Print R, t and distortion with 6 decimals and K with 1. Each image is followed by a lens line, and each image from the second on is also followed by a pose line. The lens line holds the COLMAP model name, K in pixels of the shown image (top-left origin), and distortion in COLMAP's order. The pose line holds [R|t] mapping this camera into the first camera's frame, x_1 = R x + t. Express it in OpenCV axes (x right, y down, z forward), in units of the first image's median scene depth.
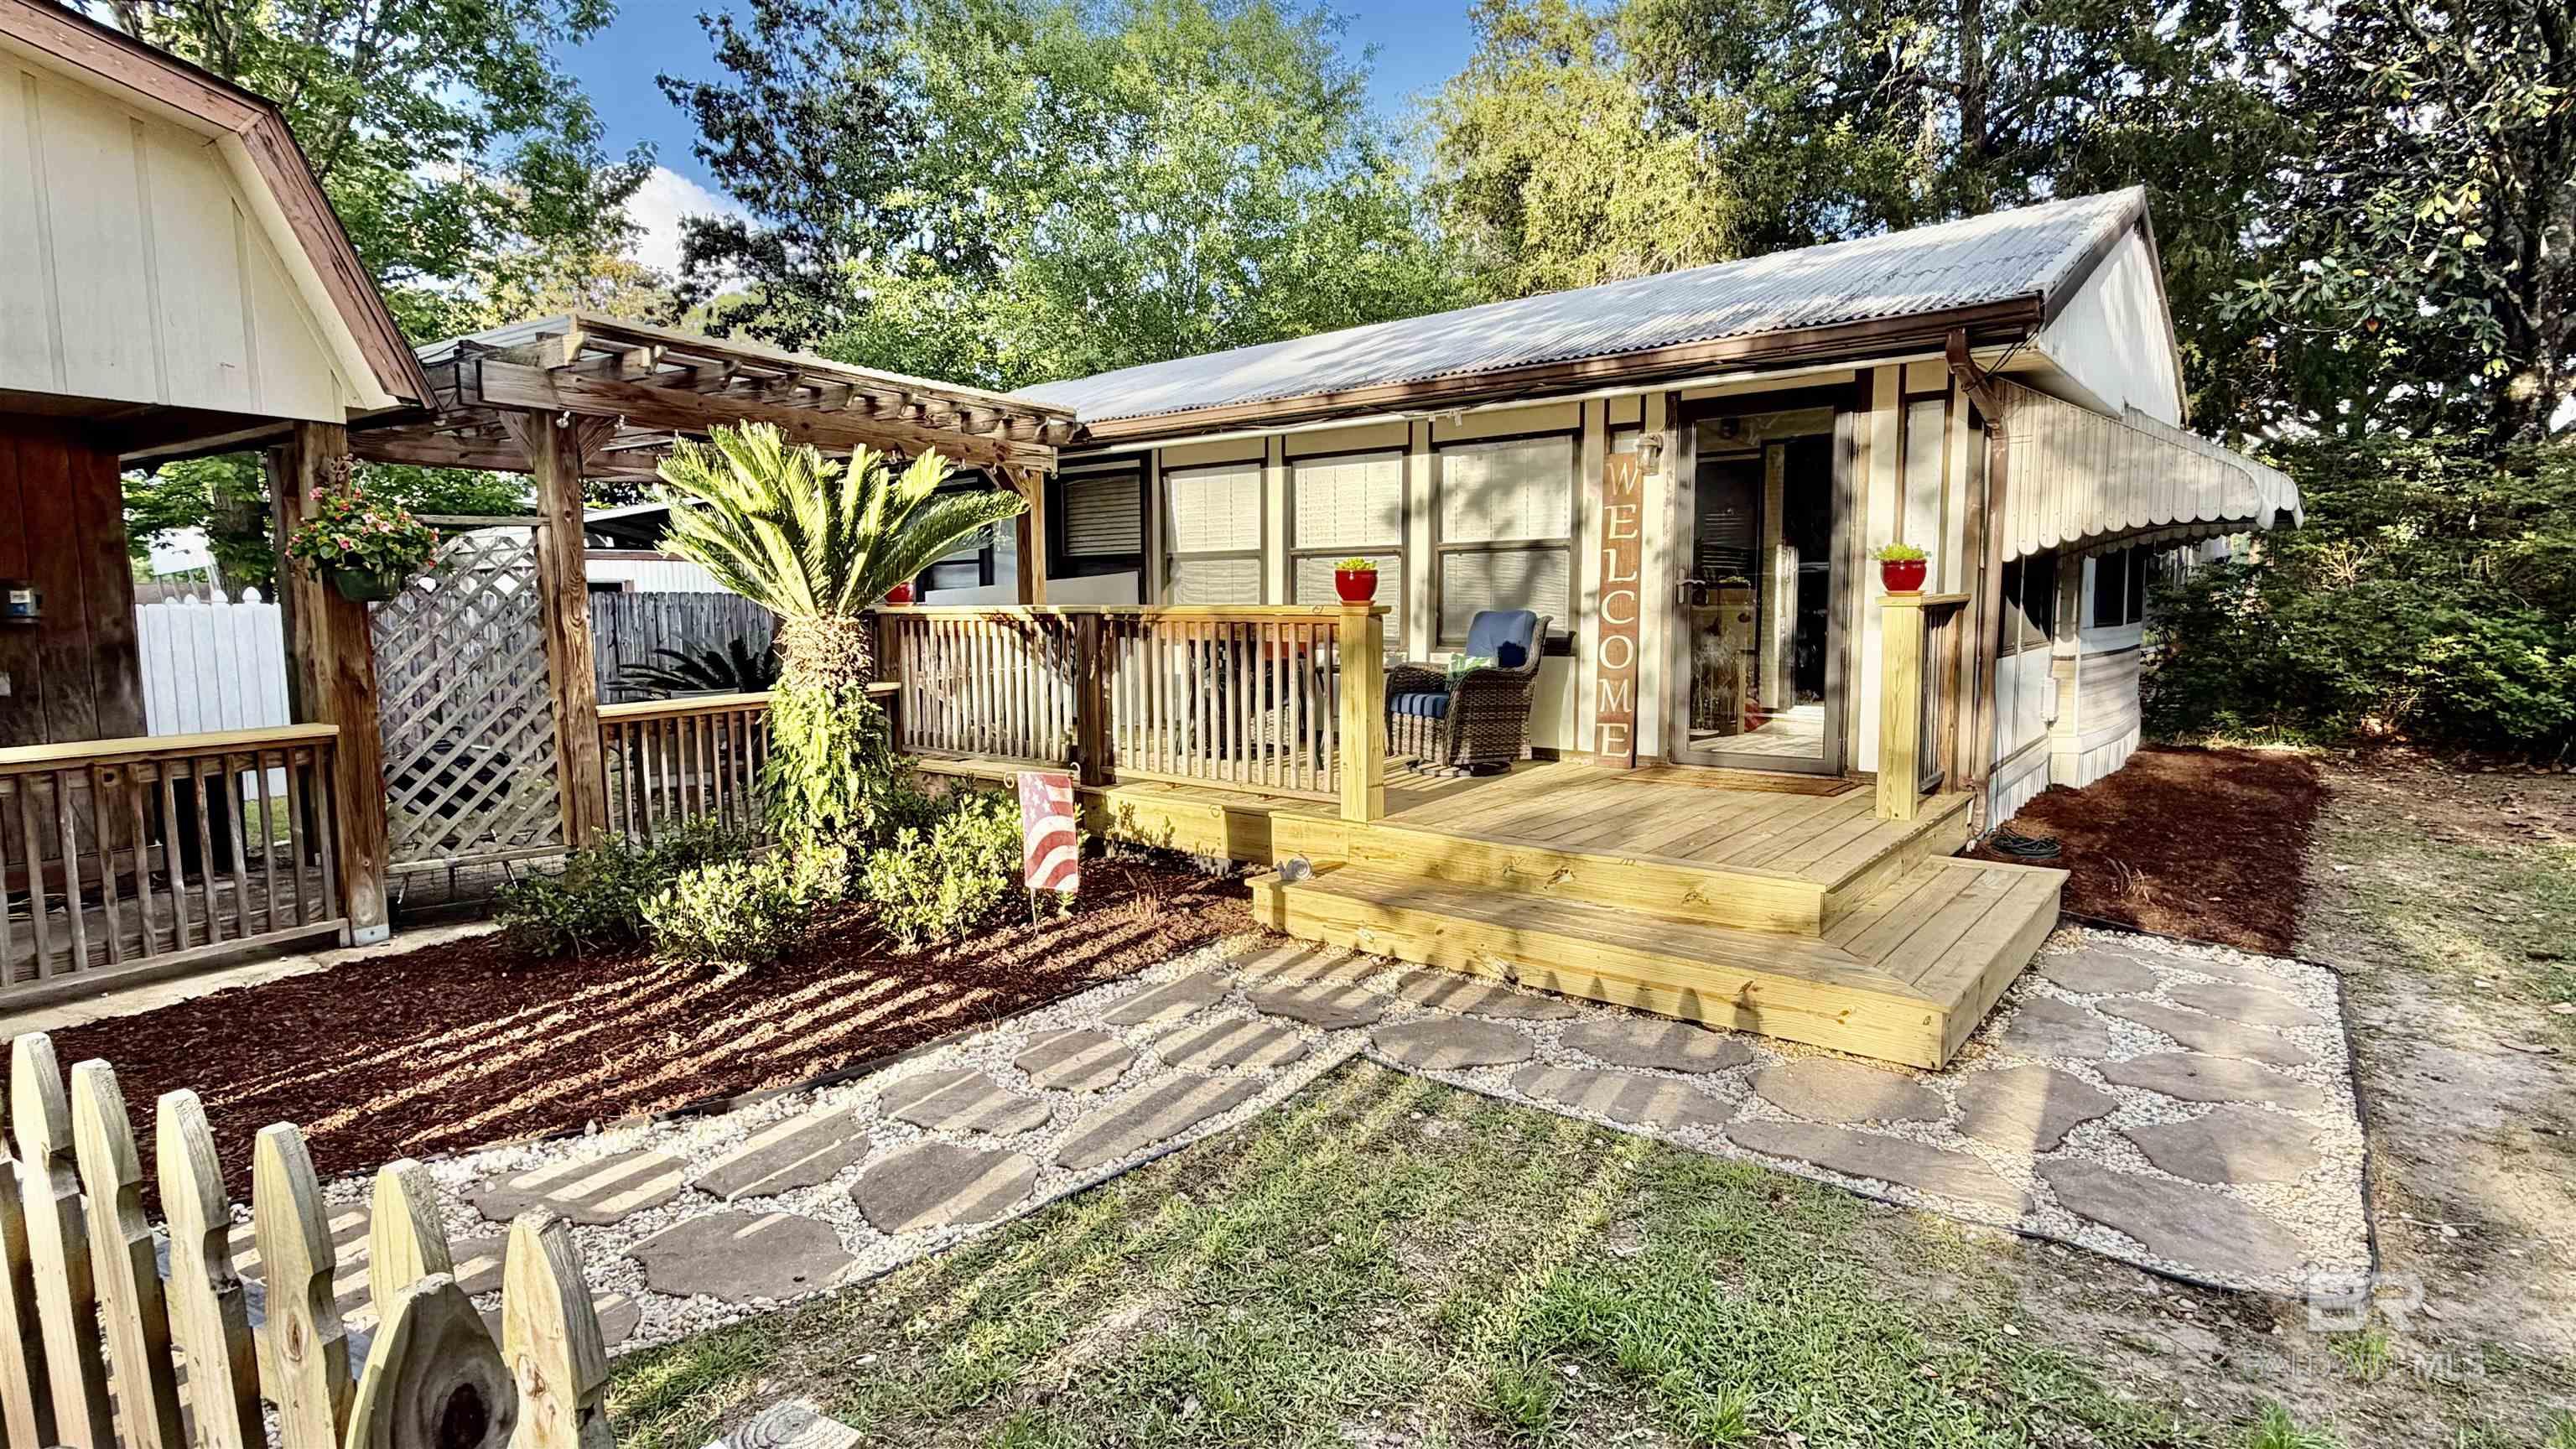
lens RADIAL K [[1248.5, 0, 1288.0], [0, 1248.5, 724.5], [0, 0, 1]] dist [0.000366, -0.000010]
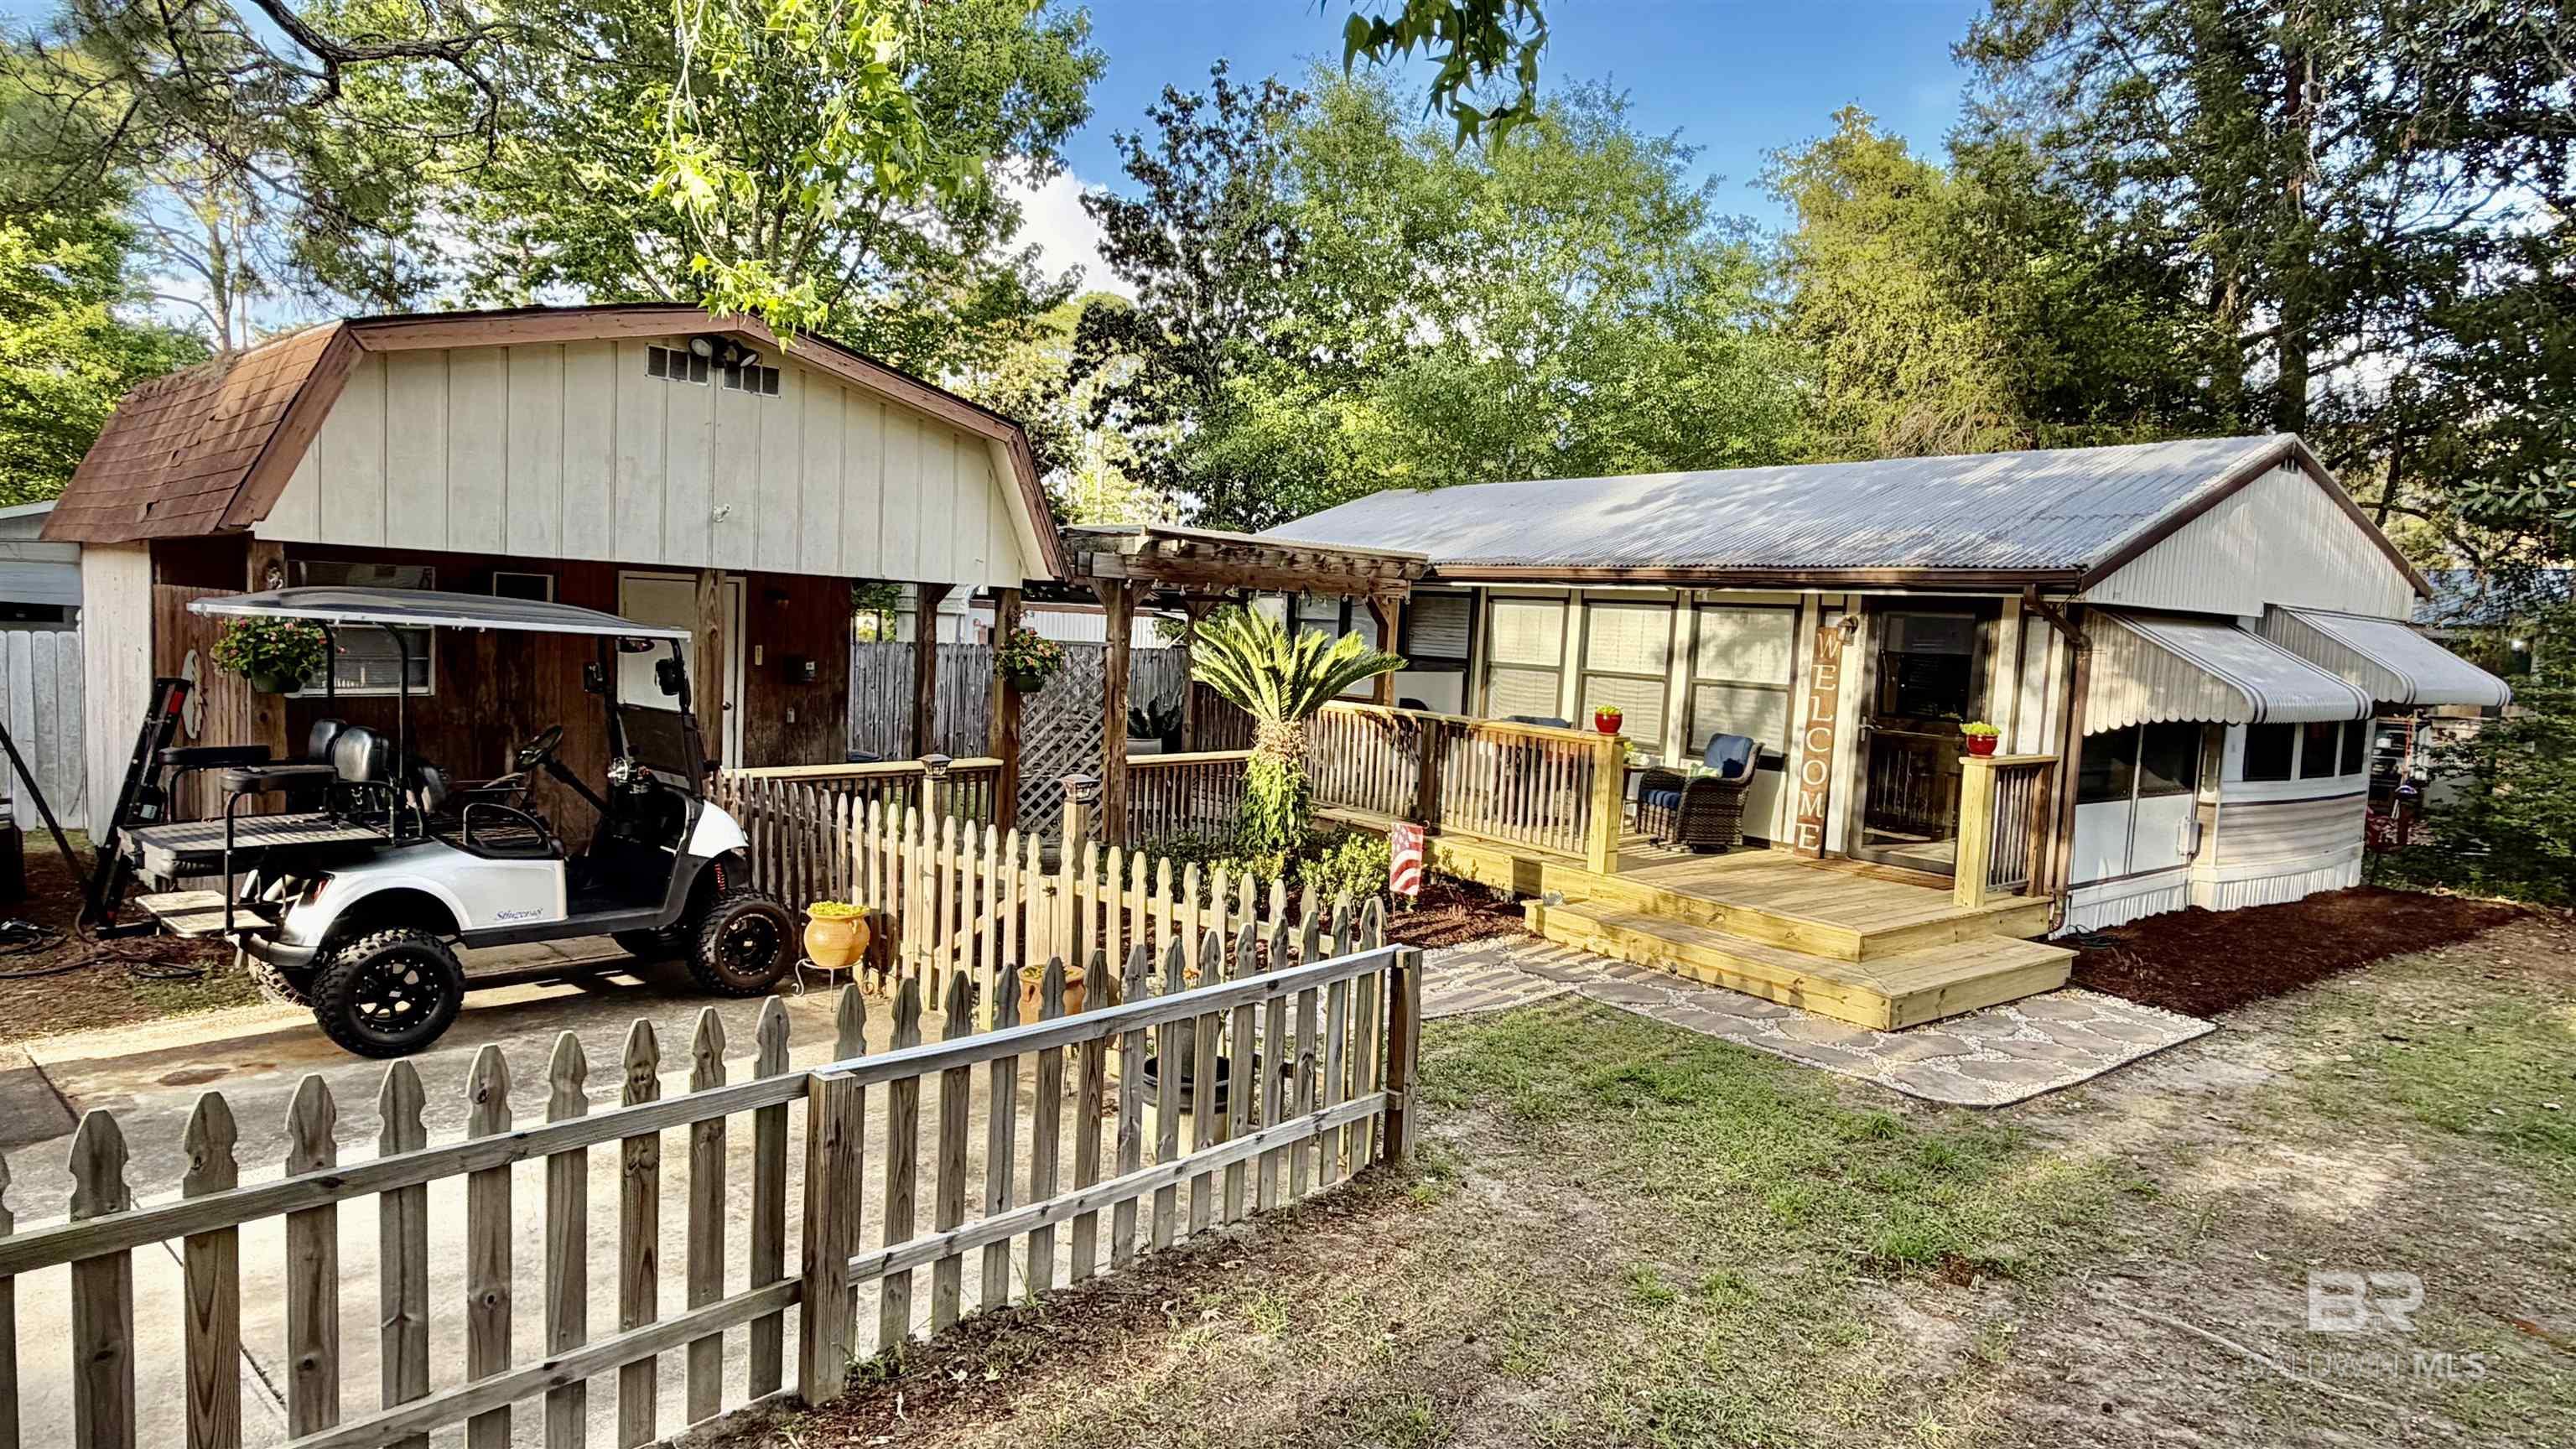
lens RADIAL K [[1443.7, 0, 1288.0], [0, 1443.7, 724.5], [0, 0, 1]] dist [0.005195, 0.000814]
pose [[0.972219, 0.075067, -0.221708, 0.057365], [-0.082586, 0.996275, -0.024826, -0.026798], [0.219018, 0.042446, 0.974797, -0.738985]]
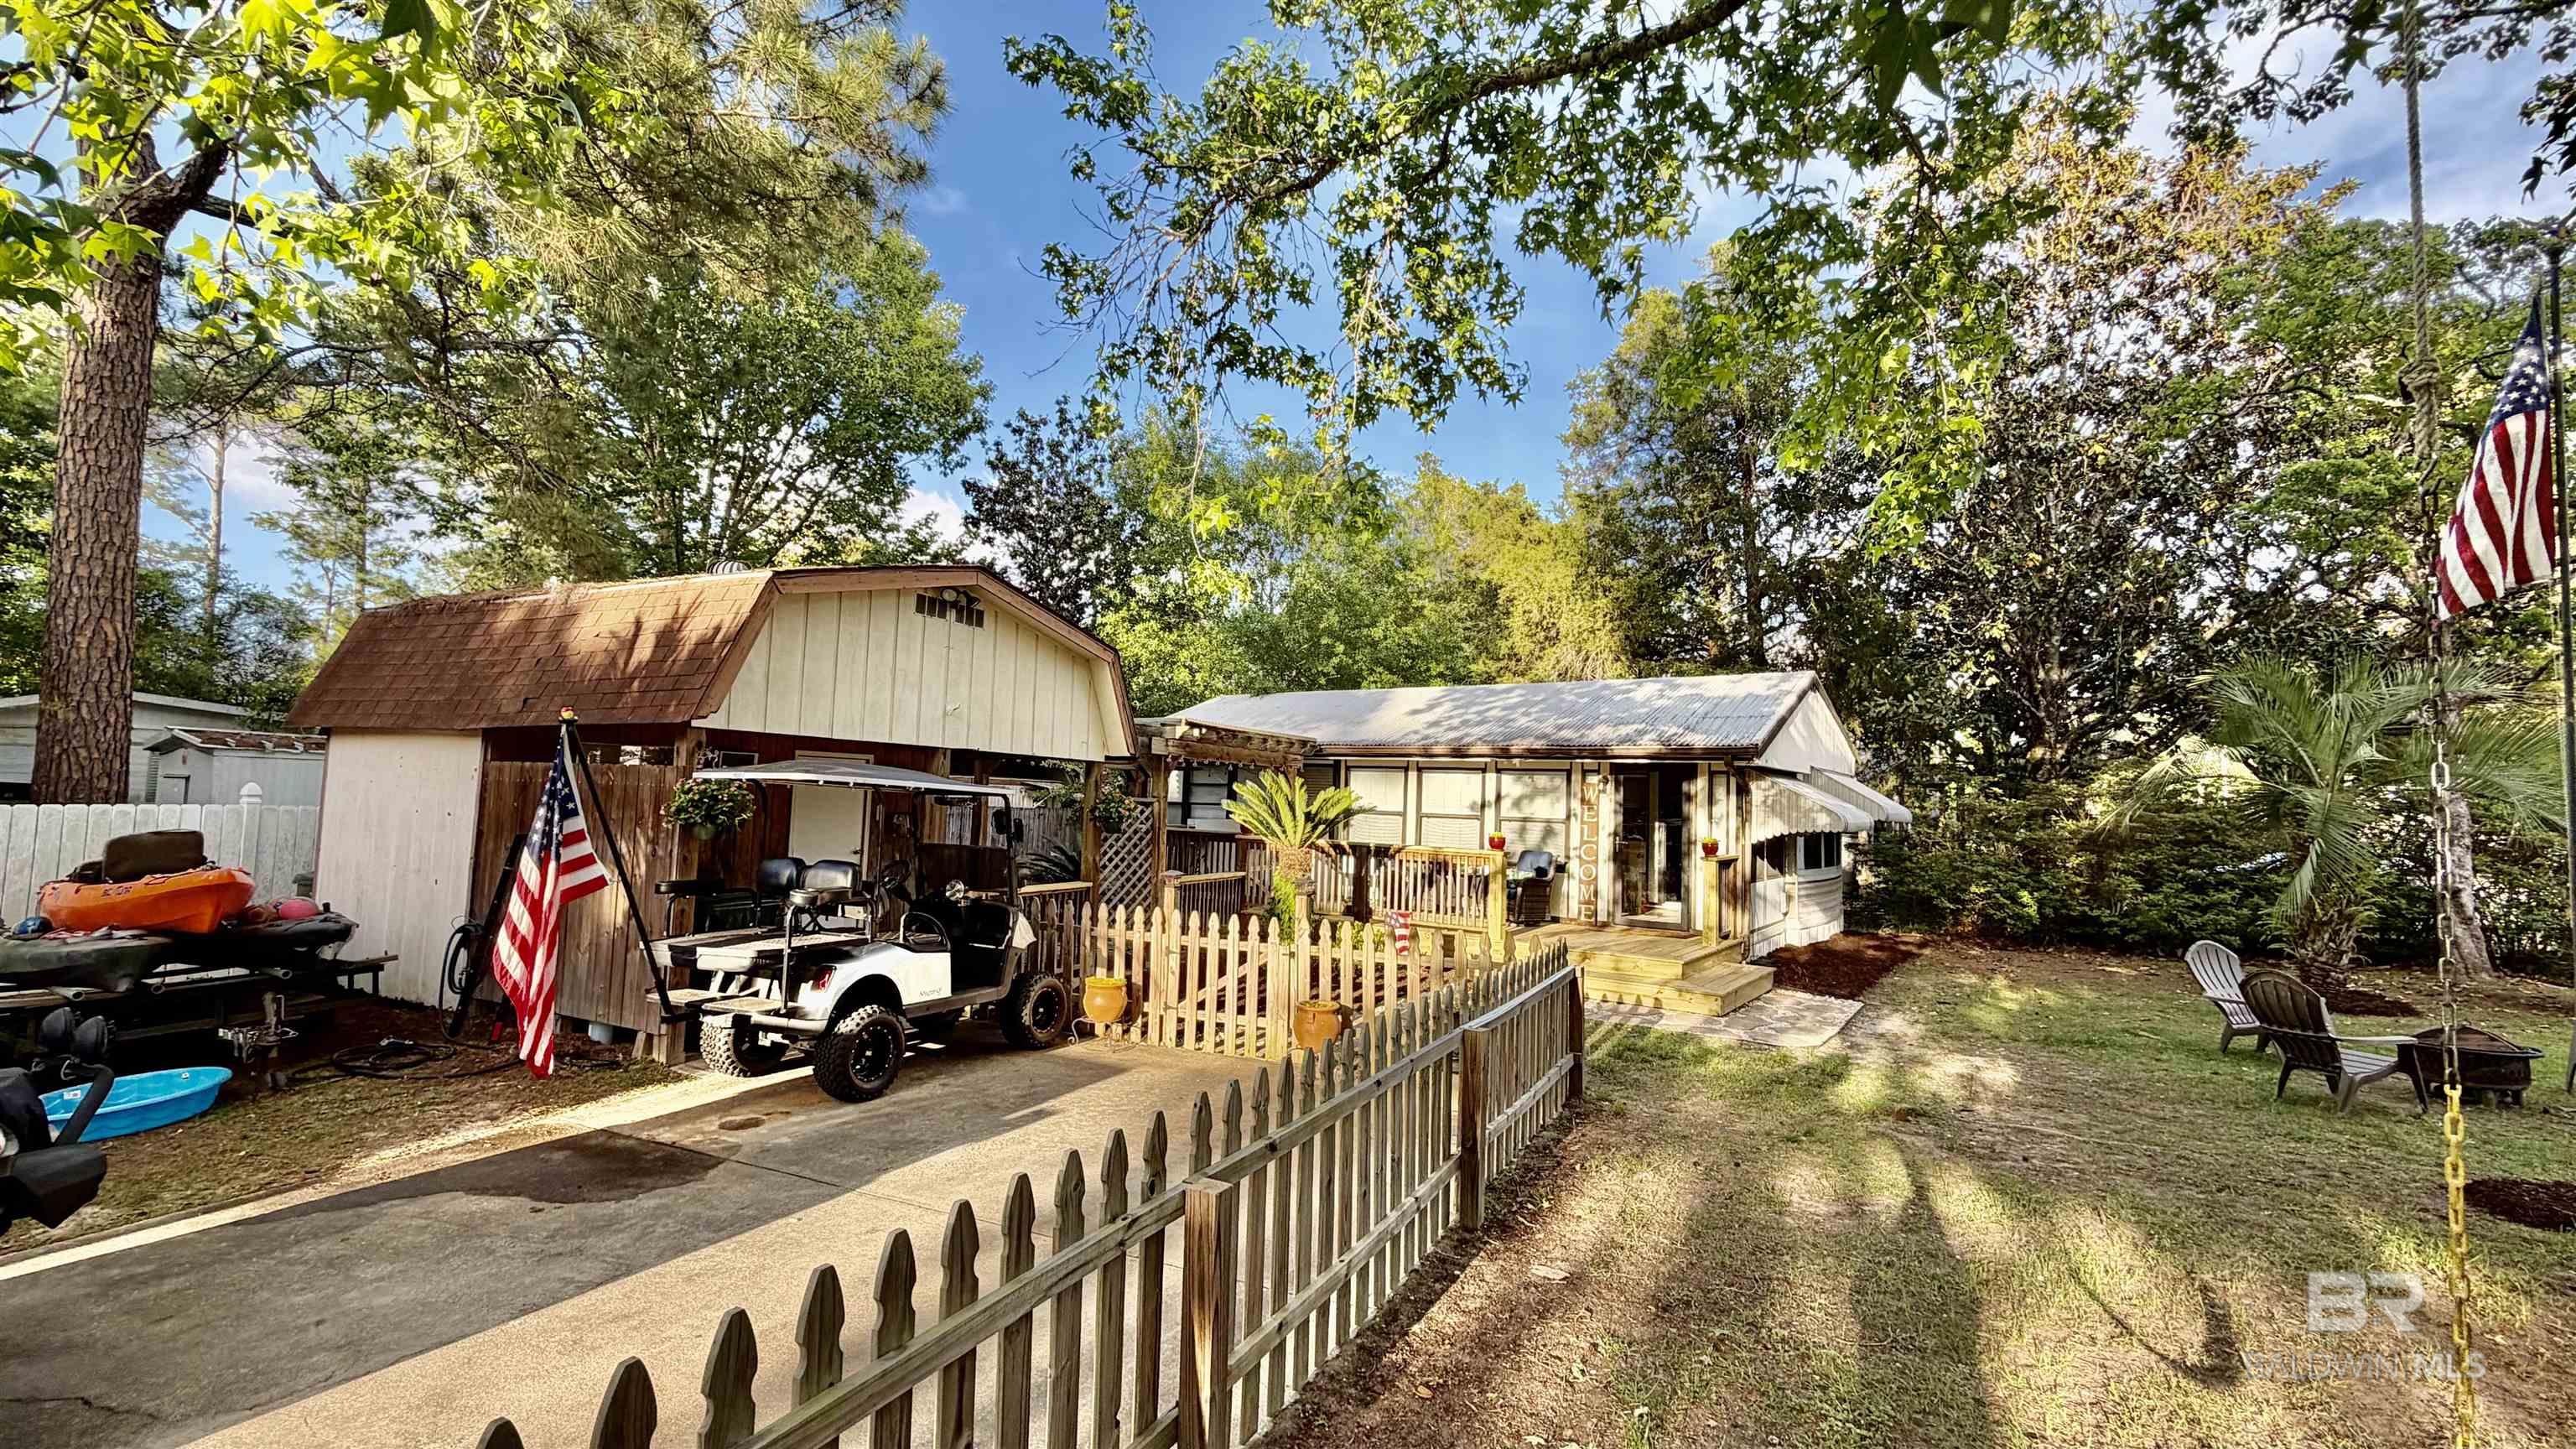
lens RADIAL K [[1083.3, 0, 1288.0], [0, 1083.3, 724.5], [0, 0, 1]] dist [-0.000459, -0.000167]
pose [[0.997058, 0.049599, 0.058443, -0.435213], [-0.038812, 0.984145, -0.173066, 0.040158], [-0.066100, 0.170289, 0.983175, -0.993842]]
